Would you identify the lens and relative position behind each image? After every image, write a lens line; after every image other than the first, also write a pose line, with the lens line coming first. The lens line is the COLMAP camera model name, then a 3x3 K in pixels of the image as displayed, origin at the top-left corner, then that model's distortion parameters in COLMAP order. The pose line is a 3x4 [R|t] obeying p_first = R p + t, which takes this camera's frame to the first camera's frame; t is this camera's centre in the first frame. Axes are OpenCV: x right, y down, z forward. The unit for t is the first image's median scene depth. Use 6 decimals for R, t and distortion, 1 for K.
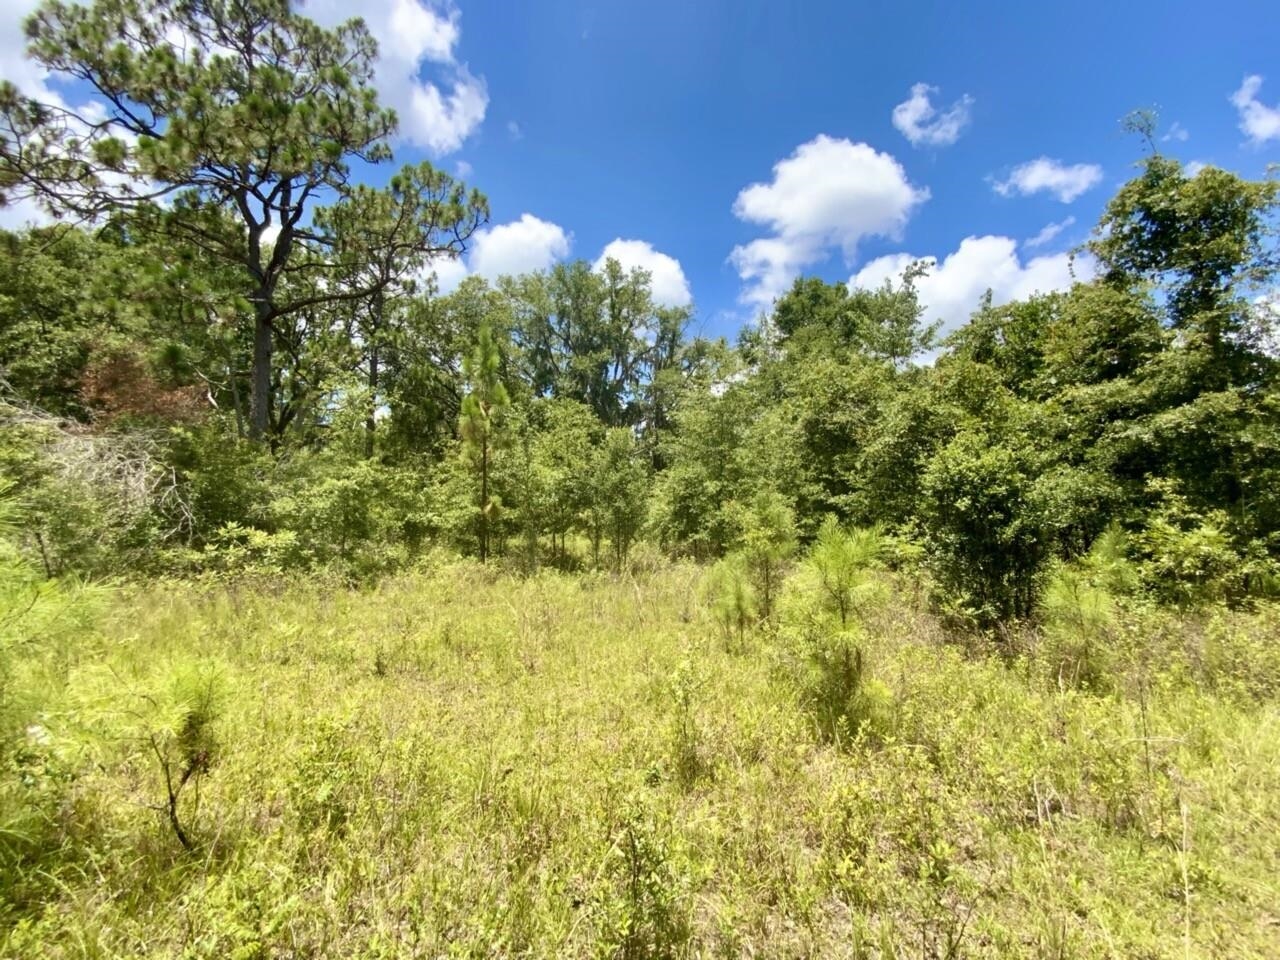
lens RADIAL K [[513.2, 0, 646.0], [0, 513.2, 478.6], [0, 0, 1]] dist [-0.014244, -0.000509]
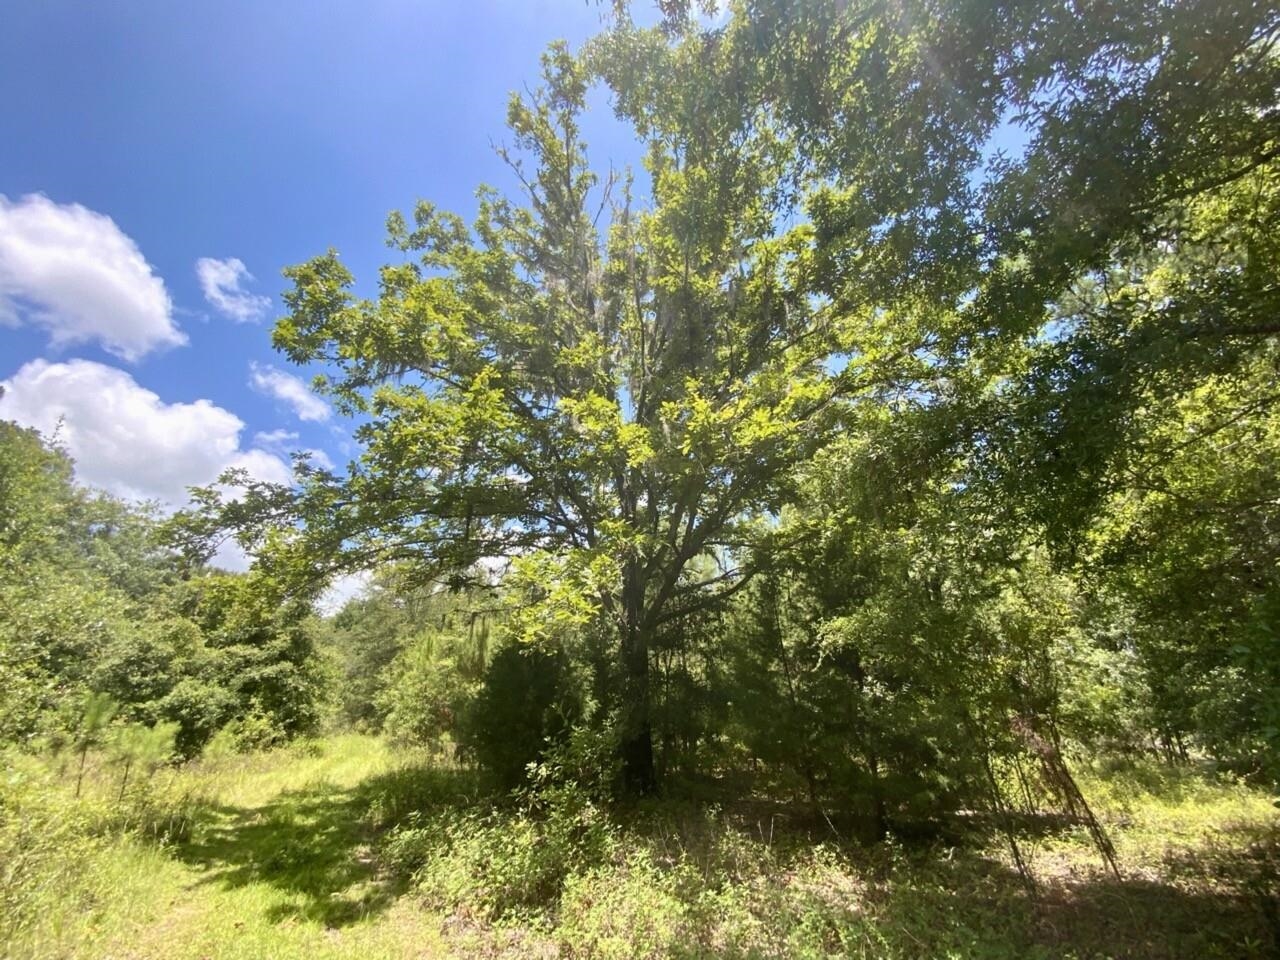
lens RADIAL K [[513.2, 0, 647.5], [0, 513.2, 482.0], [0, 0, 1]] dist [-0.014244, -0.000509]
pose [[0.150504, 0.383523, 0.911185, -1.194708], [-0.060478, 0.923529, -0.378730, -0.130992], [-0.986758, 0.001893, 0.162189, -1.137298]]
